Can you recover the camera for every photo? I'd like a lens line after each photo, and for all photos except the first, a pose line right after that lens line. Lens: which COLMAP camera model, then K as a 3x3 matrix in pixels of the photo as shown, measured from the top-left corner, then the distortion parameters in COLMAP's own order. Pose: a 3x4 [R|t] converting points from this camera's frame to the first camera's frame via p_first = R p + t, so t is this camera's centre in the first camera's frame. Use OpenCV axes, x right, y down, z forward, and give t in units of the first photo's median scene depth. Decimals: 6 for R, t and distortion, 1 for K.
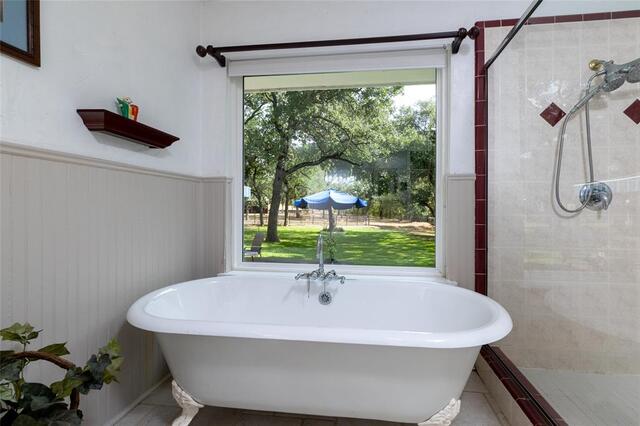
lens RADIAL K [[282.7, 0, 341.2], [0, 282.7, 213.0], [0, 0, 1]] dist [-0.013859, 0.000000]
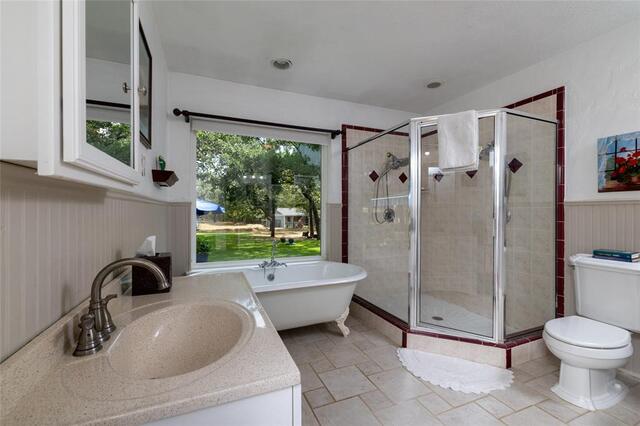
lens RADIAL K [[282.7, 0, 319.3], [0, 282.7, 211.2], [0, 0, 1]] dist [-0.013859, 0.000000]
pose [[0.862889, -0.003879, 0.505379, -0.629000], [0.009347, 0.999922, -0.008285, -0.074979], [-0.505308, 0.011873, 0.862858, -0.578168]]
